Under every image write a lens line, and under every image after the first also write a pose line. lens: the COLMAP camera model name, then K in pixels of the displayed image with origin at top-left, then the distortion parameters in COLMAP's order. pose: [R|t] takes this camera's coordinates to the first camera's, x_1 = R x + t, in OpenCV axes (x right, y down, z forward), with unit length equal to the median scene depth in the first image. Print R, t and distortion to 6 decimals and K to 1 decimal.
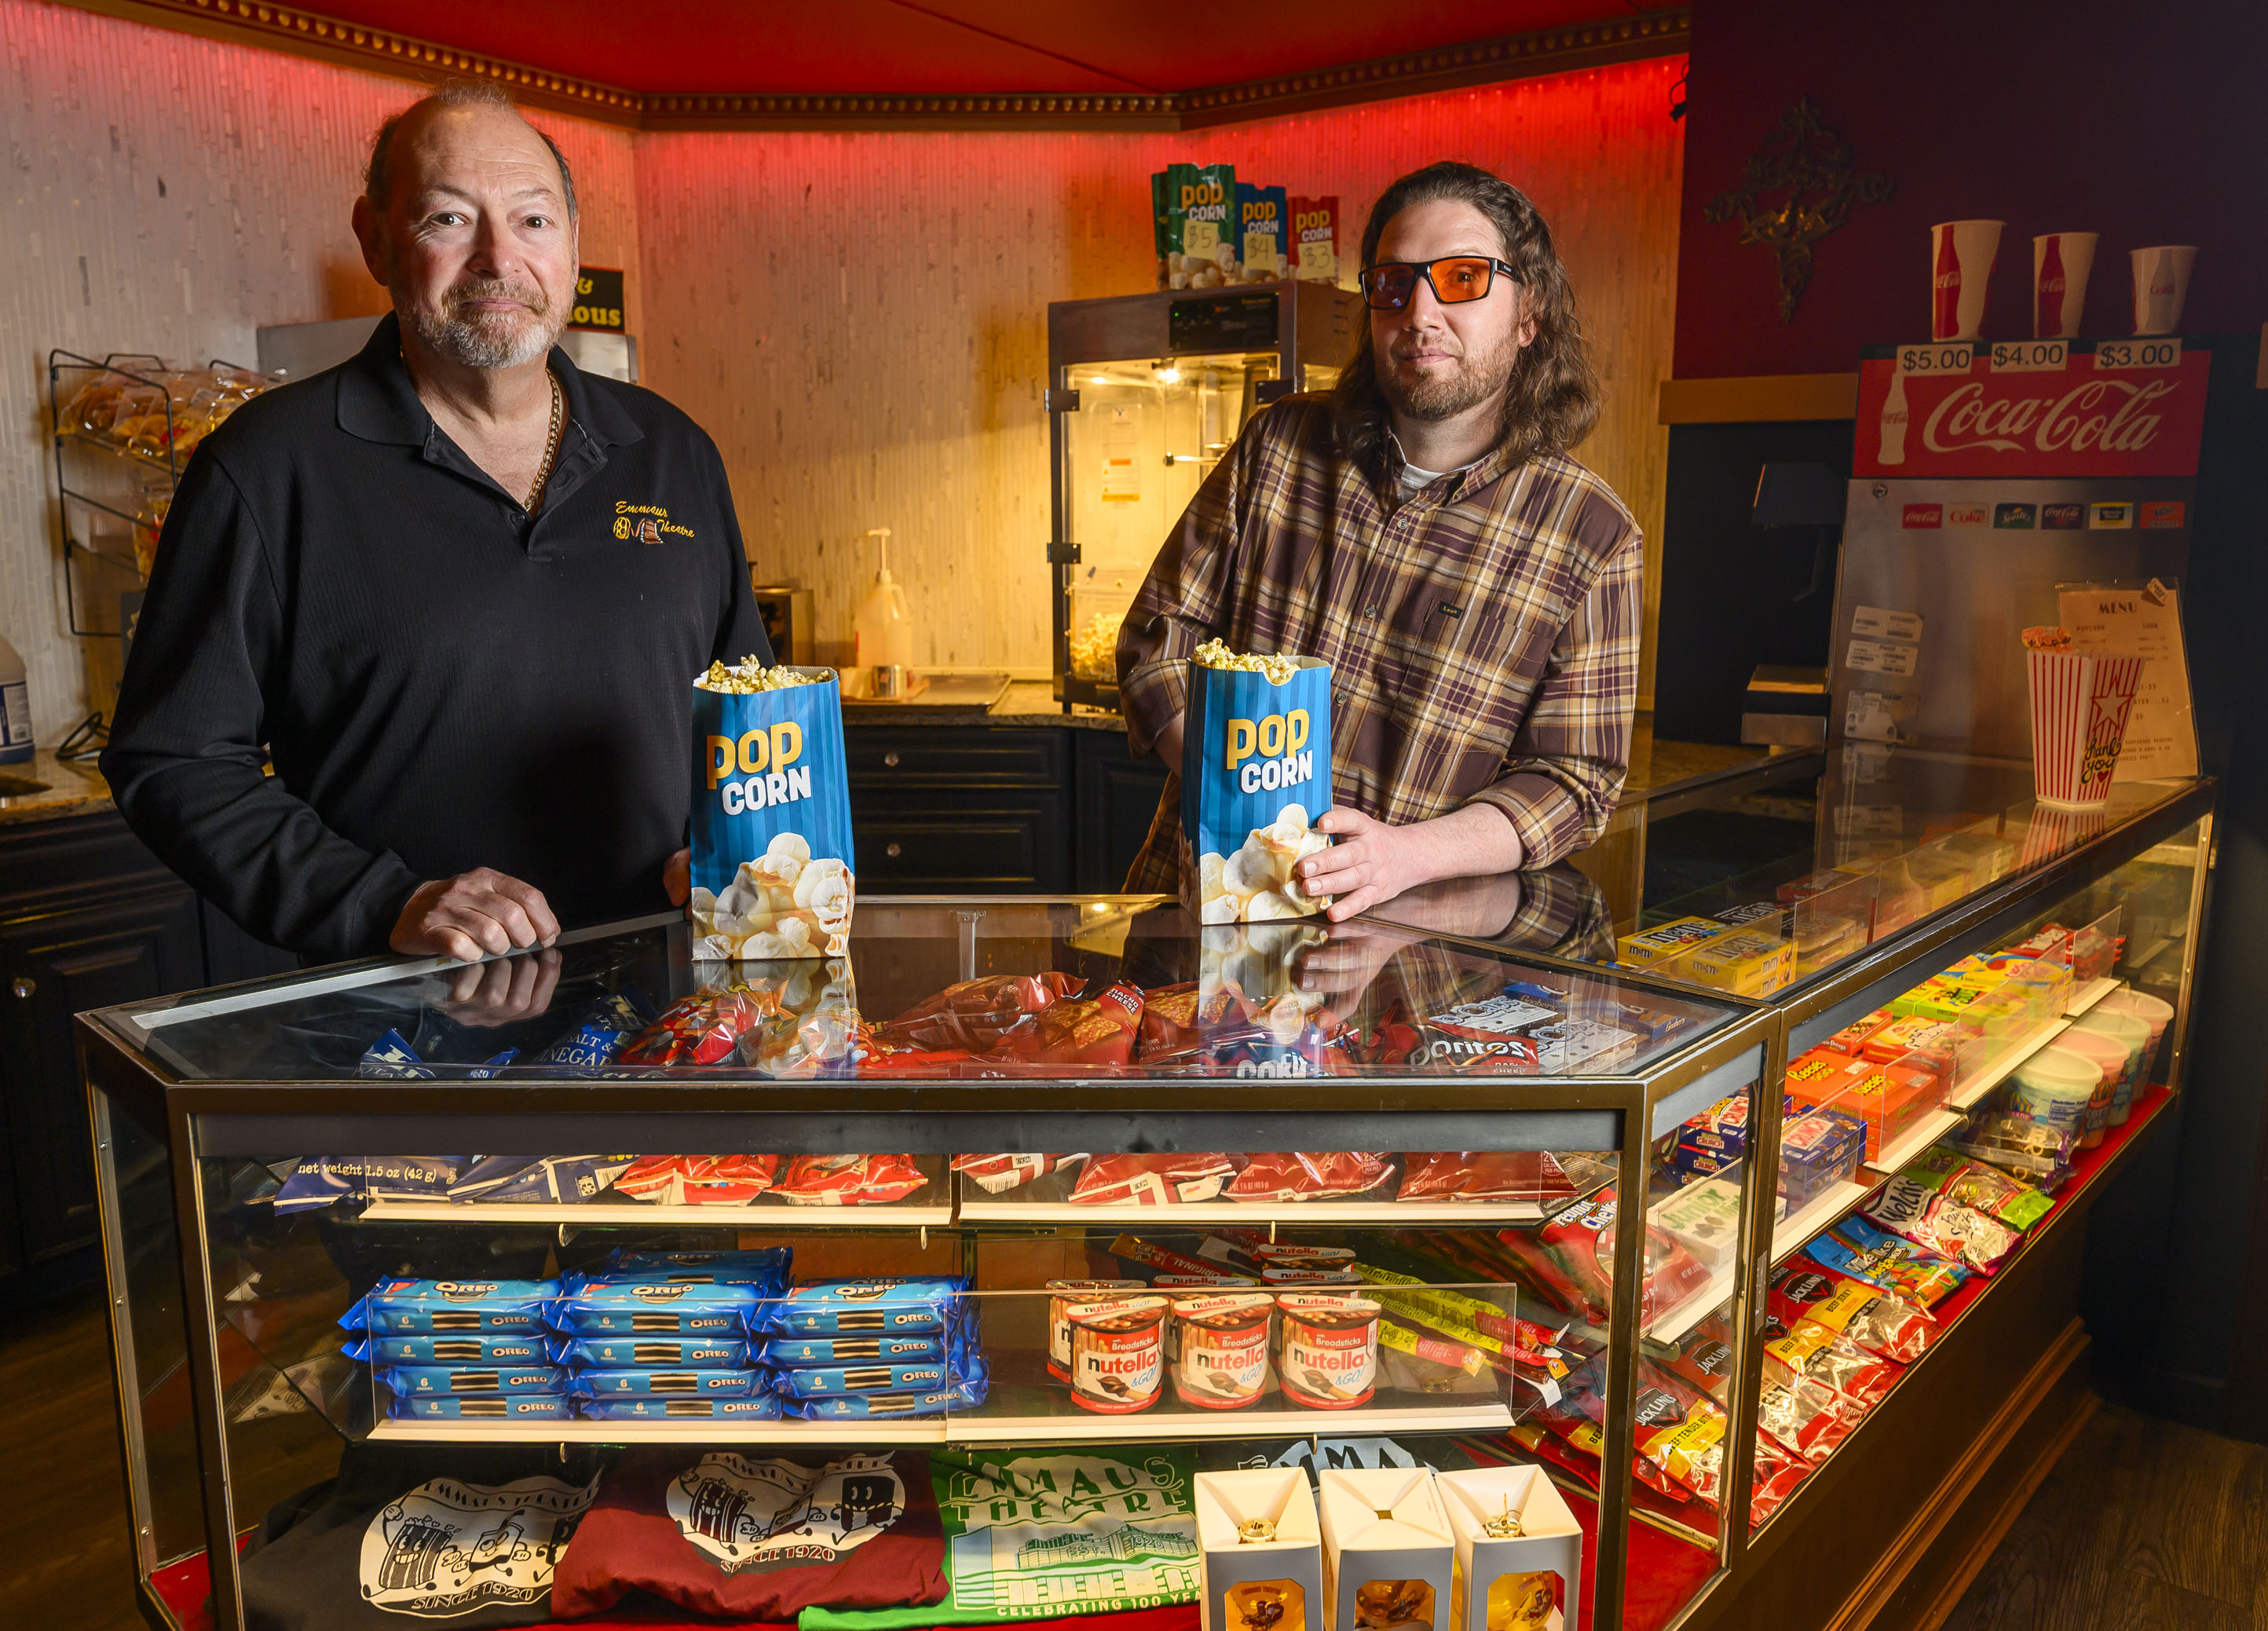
lens RADIAL K [[1672.1, 0, 1135.1], [0, 1672.1, 820.7], [0, 0, 1]] dist [-0.005869, 0.007979]
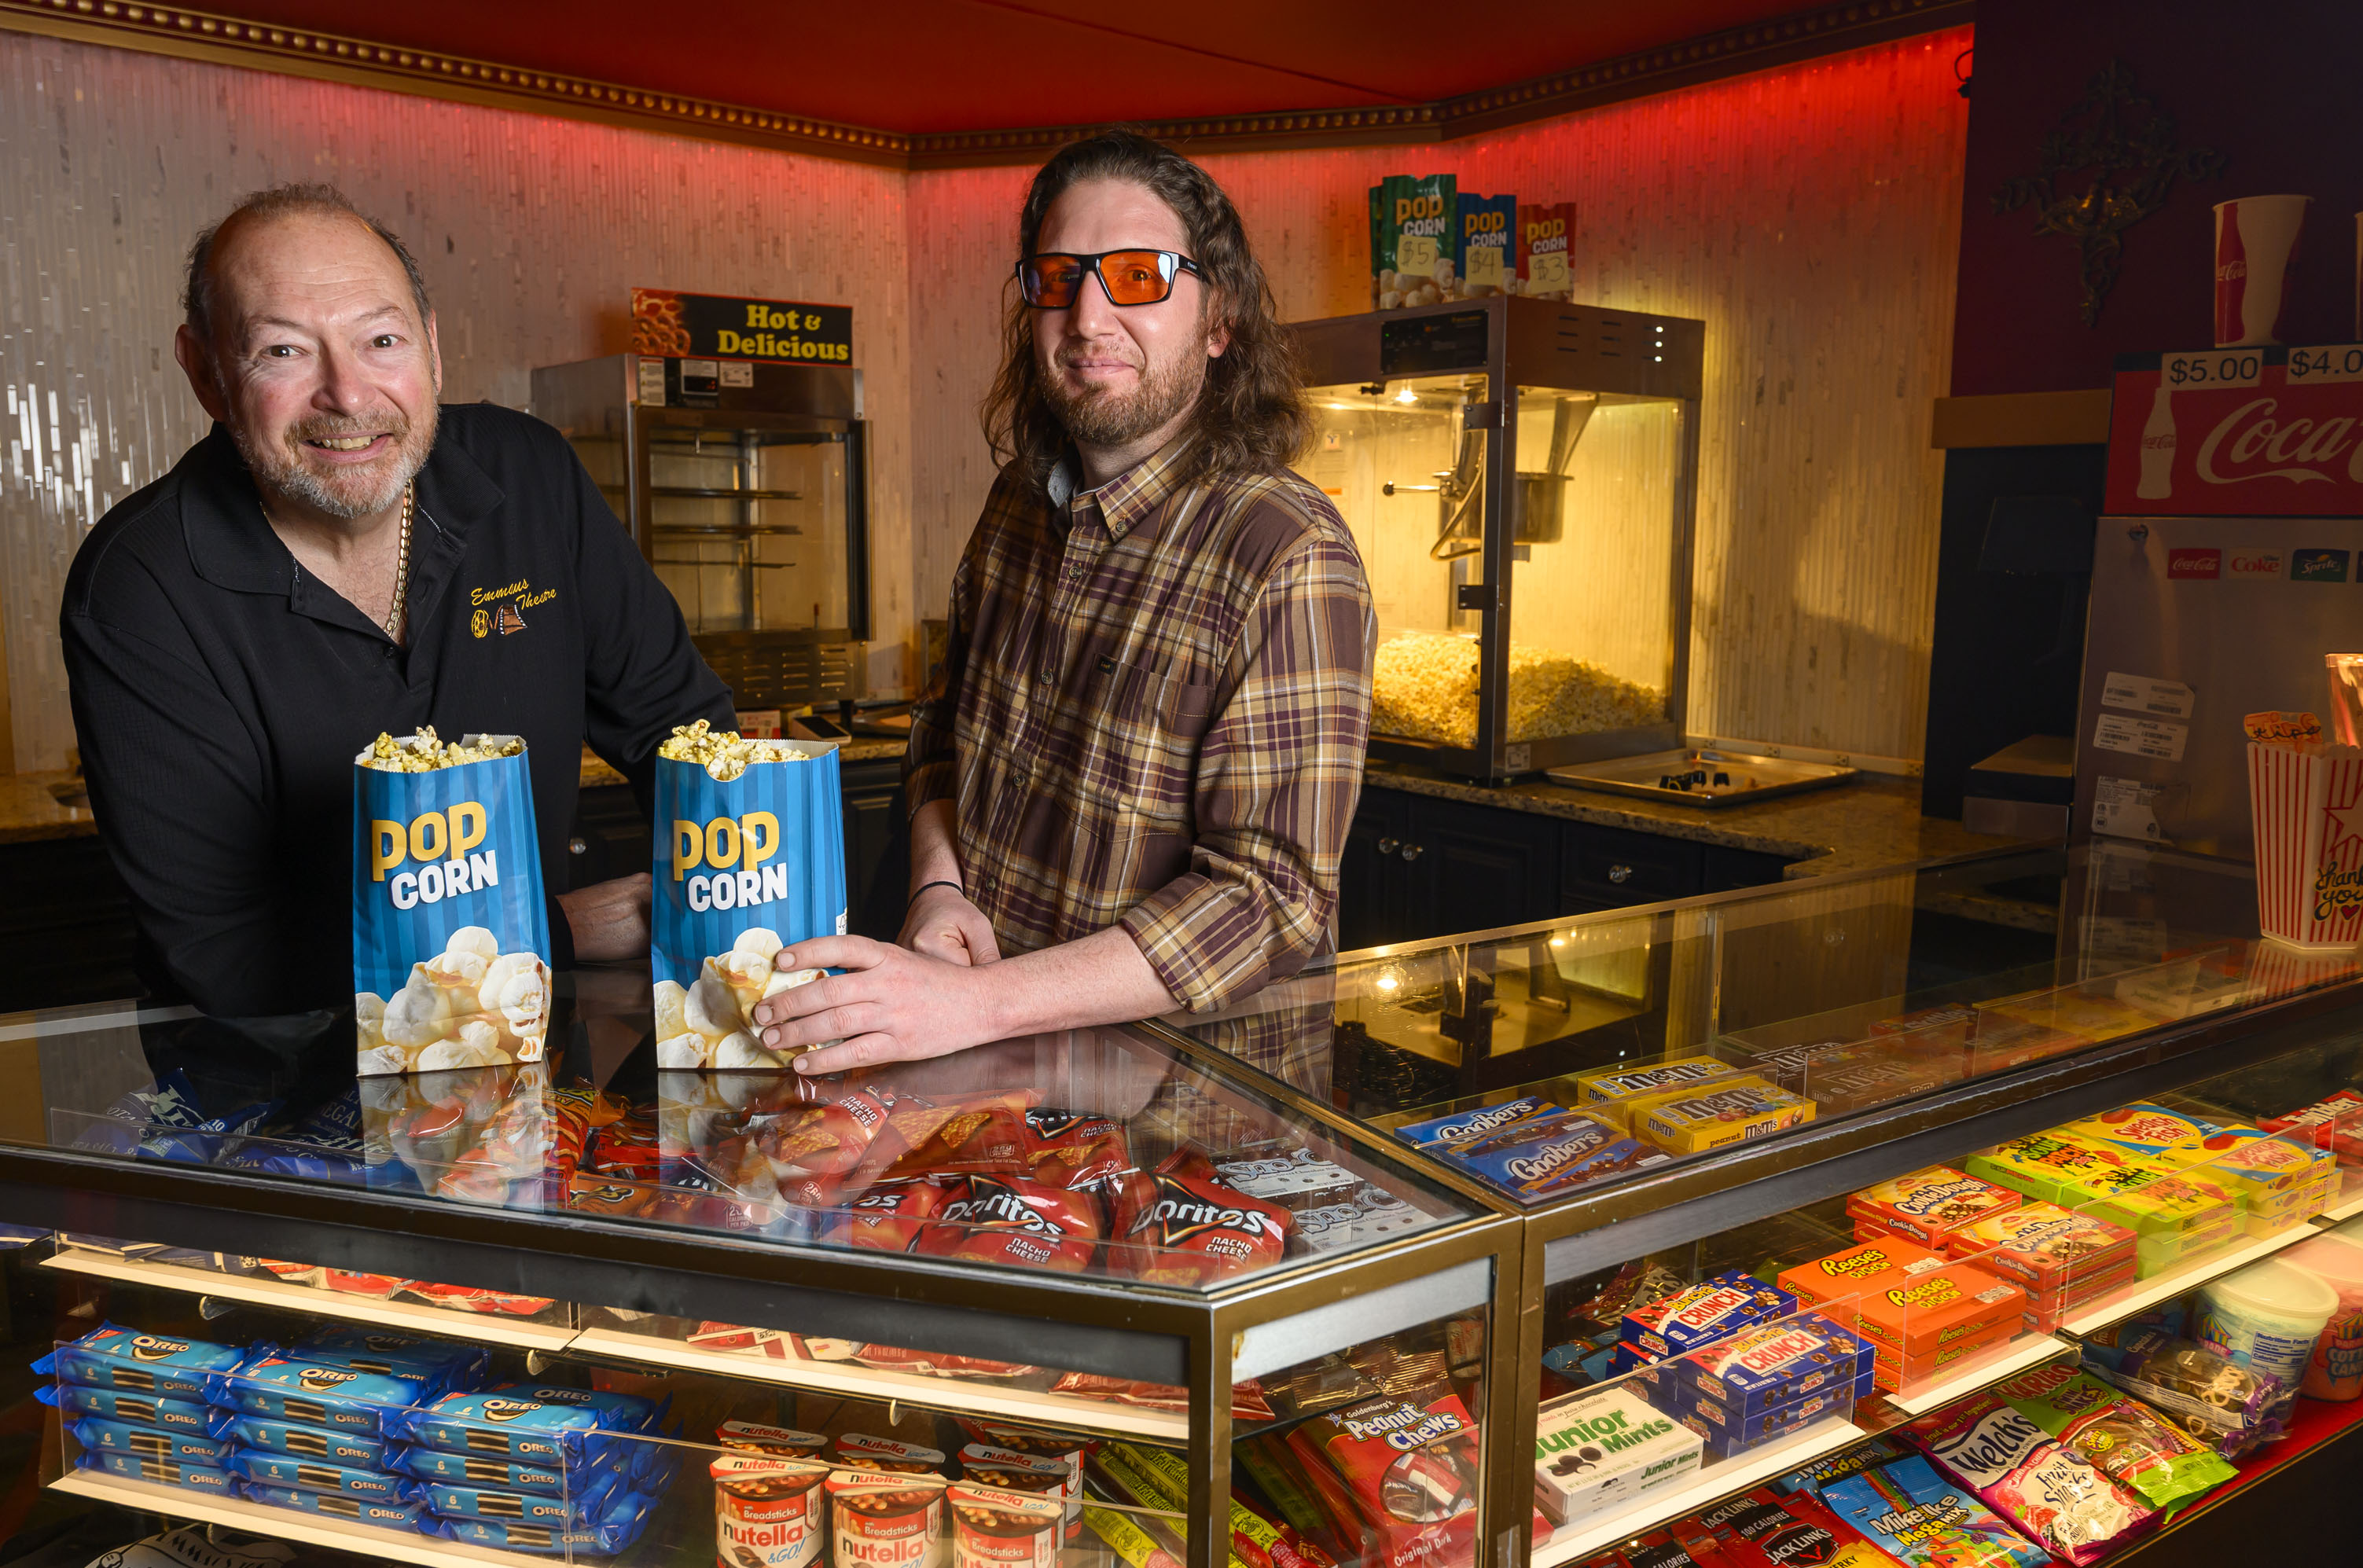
lens RADIAL K [[1664.2, 0, 1182.6], [0, 1664.2, 772.7], [0, 0, 1]] dist [-0.004278, 0.004827]
pose [[0.962444, 0.045136, -0.267702, 0.226353], [-0.055080, 0.998039, -0.029748, -0.032144], [0.265834, 0.043376, 0.963043, 0.108603]]
